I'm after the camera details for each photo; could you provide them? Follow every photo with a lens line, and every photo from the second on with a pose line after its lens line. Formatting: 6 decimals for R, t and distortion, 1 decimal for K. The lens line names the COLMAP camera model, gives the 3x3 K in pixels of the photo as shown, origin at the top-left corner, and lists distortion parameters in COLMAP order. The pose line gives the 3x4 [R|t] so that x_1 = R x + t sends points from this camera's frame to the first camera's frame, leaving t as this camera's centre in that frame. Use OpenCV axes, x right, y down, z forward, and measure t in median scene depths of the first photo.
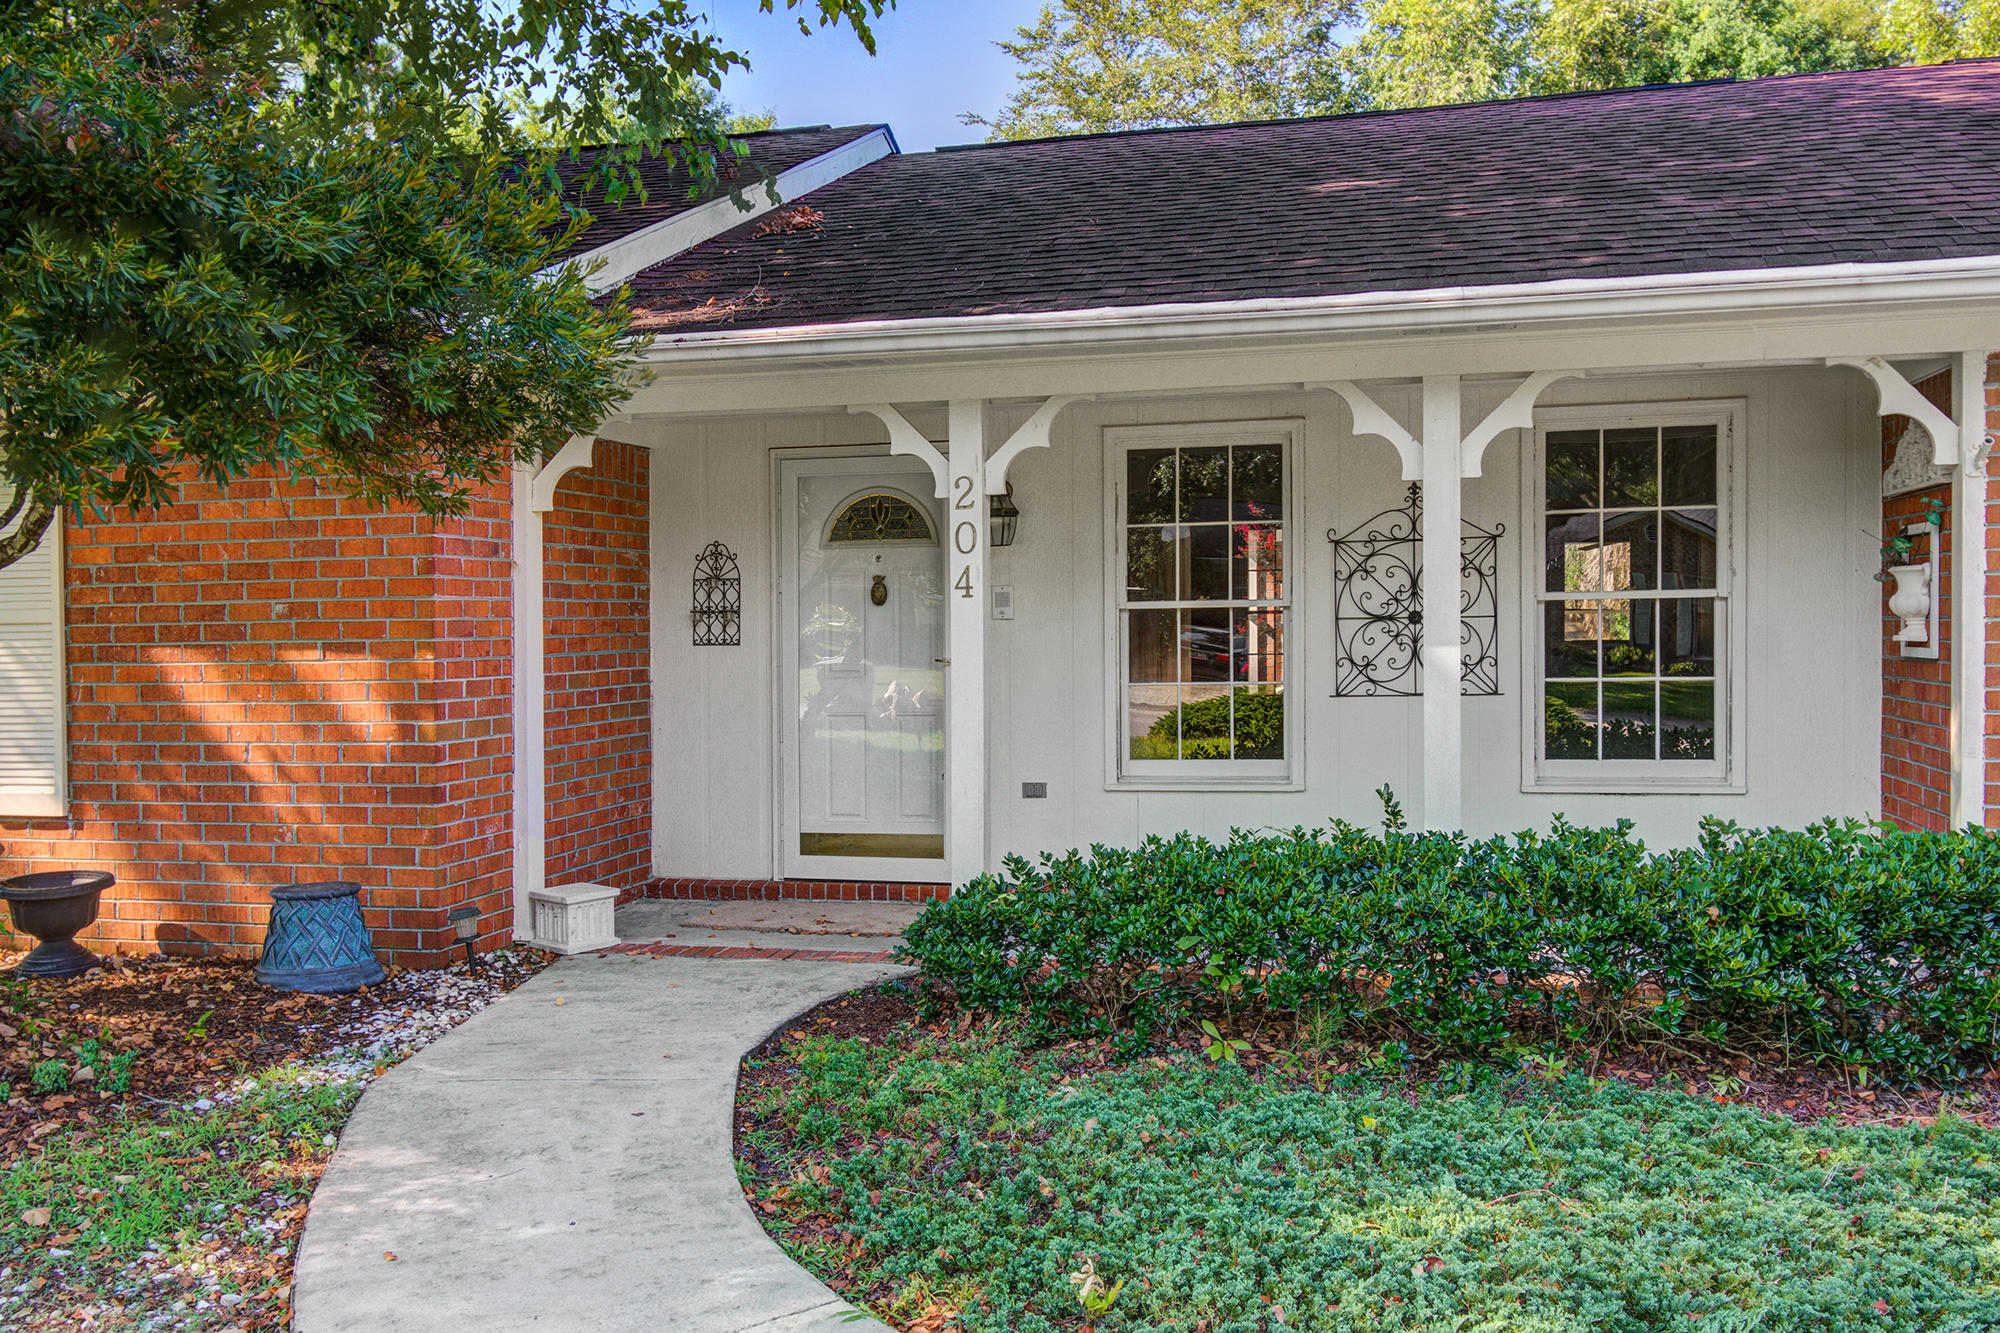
lens RADIAL K [[1712.9, 0, 990.2], [0, 1712.9, 621.0], [0, 0, 1]] dist [-0.015123, -0.007178]
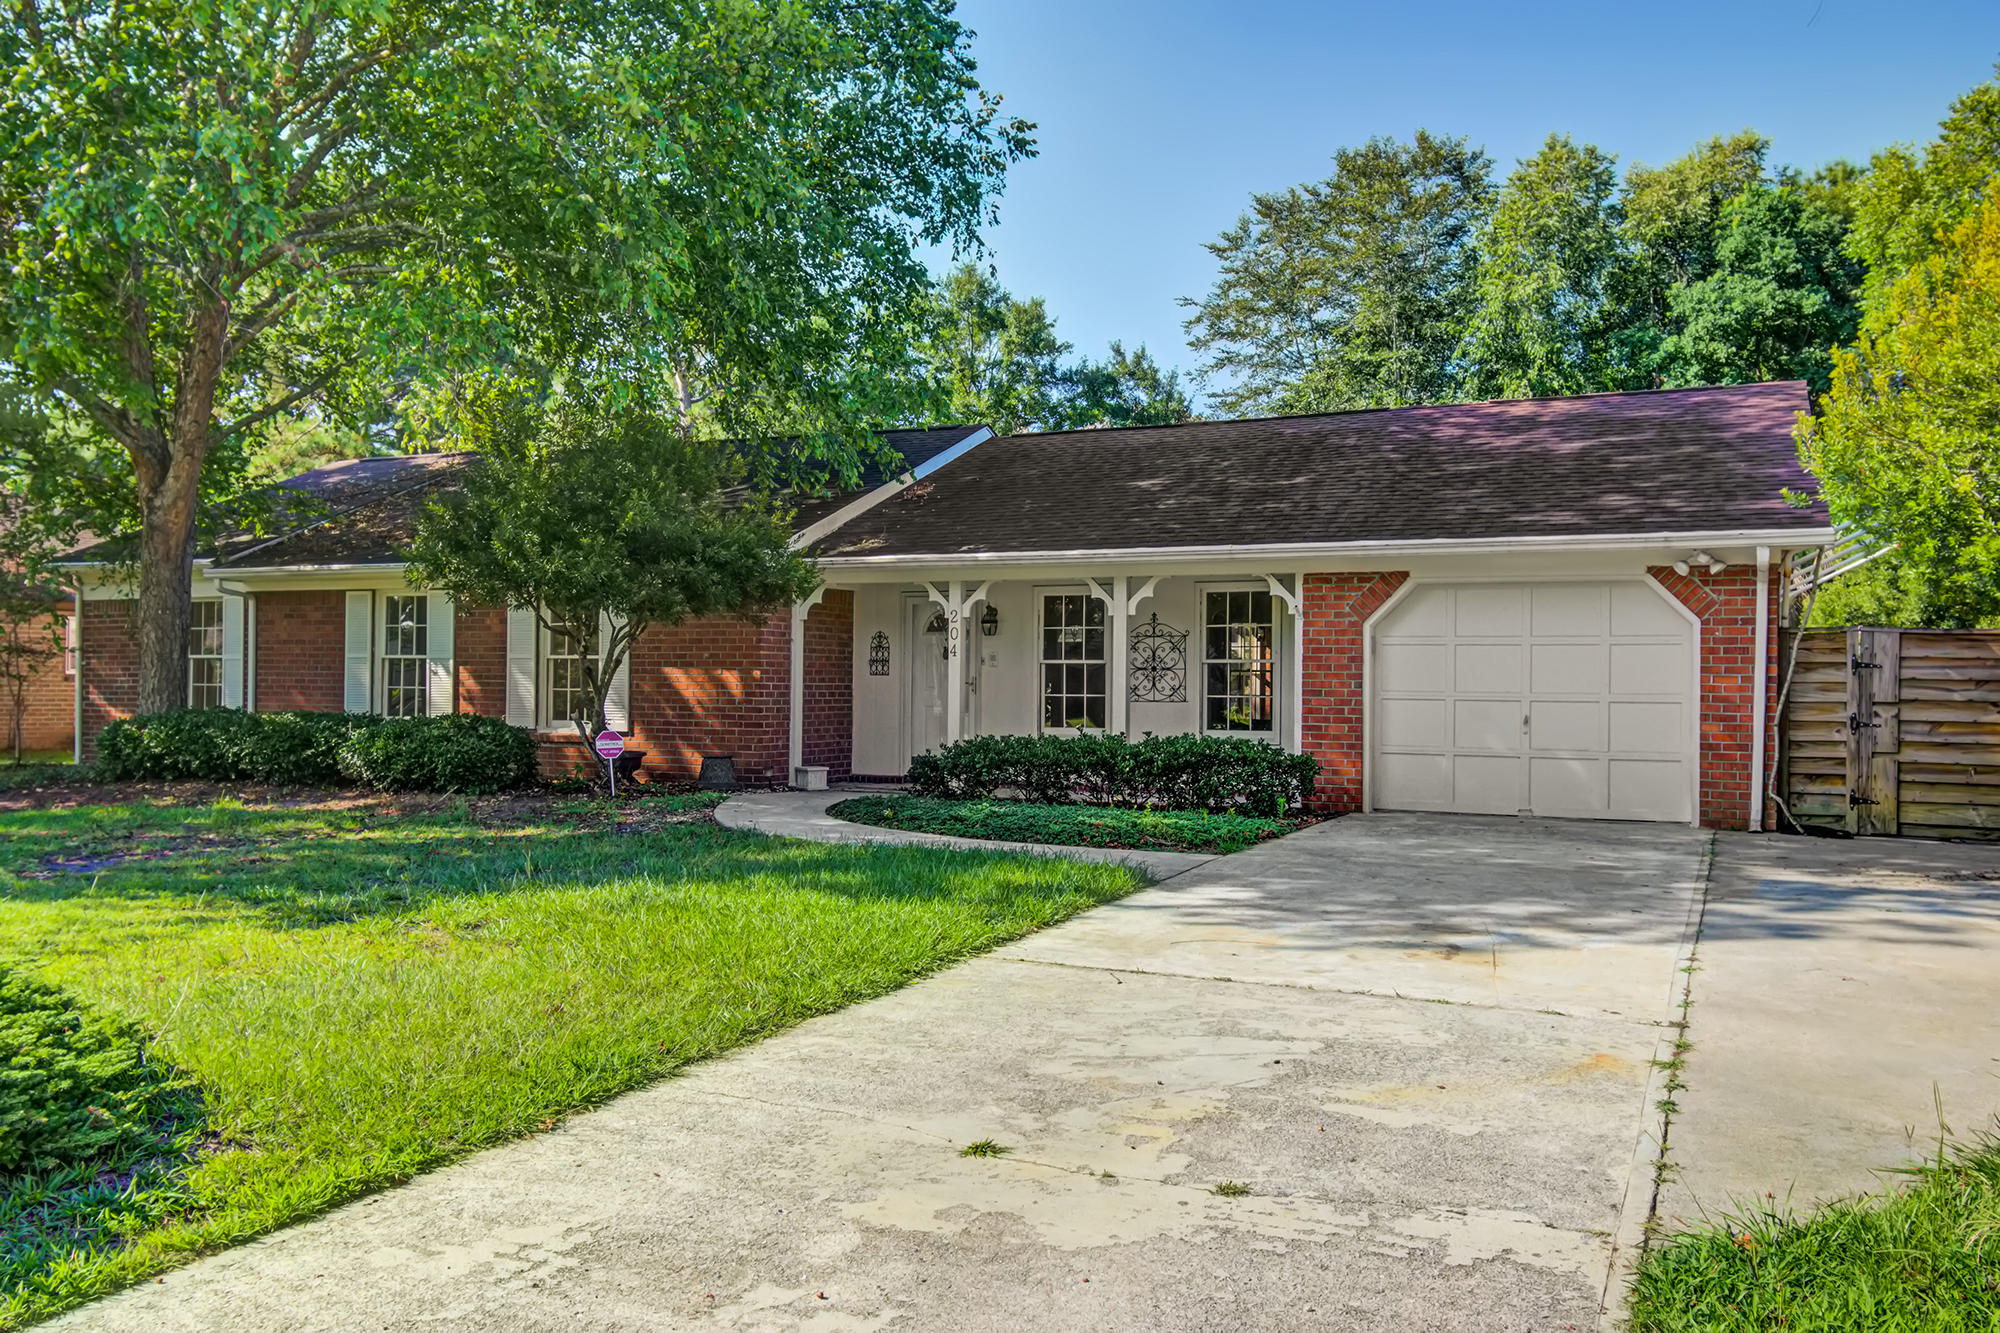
lens RADIAL K [[1561.6, 0, 1004.2], [0, 1561.6, 665.1], [0, 0, 1]] dist [-0.001633, -0.002102]
pose [[0.982693, 0.021378, -0.184004, 0.466860], [-0.023436, 0.999685, -0.009016, 0.018291], [0.183754, 0.013172, 0.982884, -1.247841]]
